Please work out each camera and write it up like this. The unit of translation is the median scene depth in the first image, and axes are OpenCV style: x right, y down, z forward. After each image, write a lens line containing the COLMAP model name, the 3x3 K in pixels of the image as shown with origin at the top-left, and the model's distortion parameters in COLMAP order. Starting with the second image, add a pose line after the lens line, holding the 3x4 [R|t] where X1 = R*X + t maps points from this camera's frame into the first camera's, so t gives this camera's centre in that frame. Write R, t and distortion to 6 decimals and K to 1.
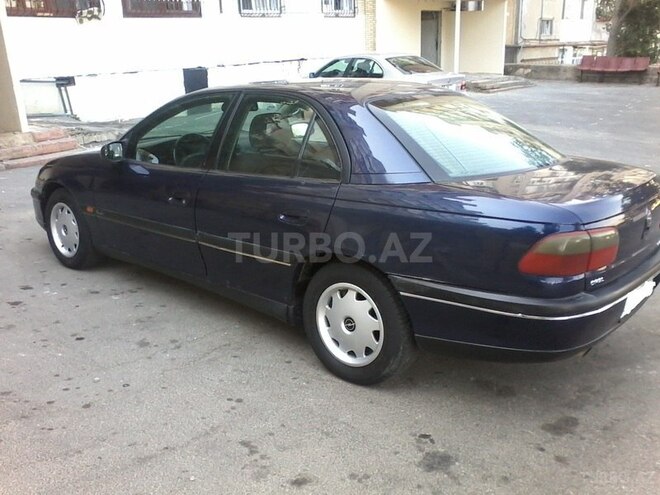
lens RADIAL K [[696.4, 0, 316.1], [0, 696.4, 248.1], [0, 0, 1]] dist [-0.137817, 0.231691]
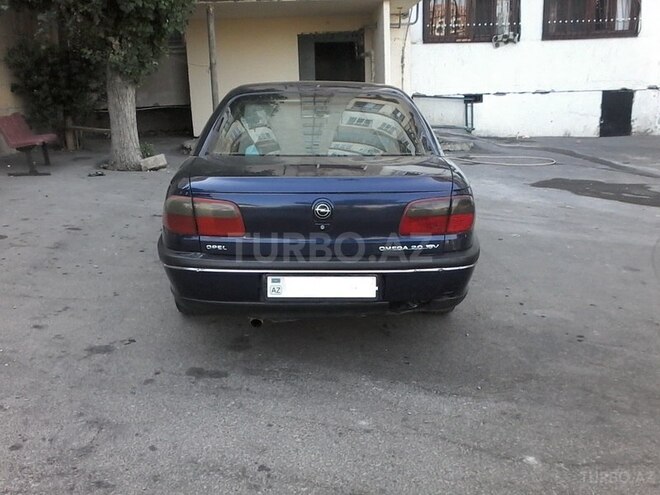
lens RADIAL K [[696.4, 0, 316.1], [0, 696.4, 248.1], [0, 0, 1]] dist [-0.137817, 0.231691]
pose [[0.635399, 0.170133, -0.753209, 0.362888], [-0.201047, 0.978234, 0.051360, -0.010882], [0.745553, 0.118796, 0.655773, 0.100068]]
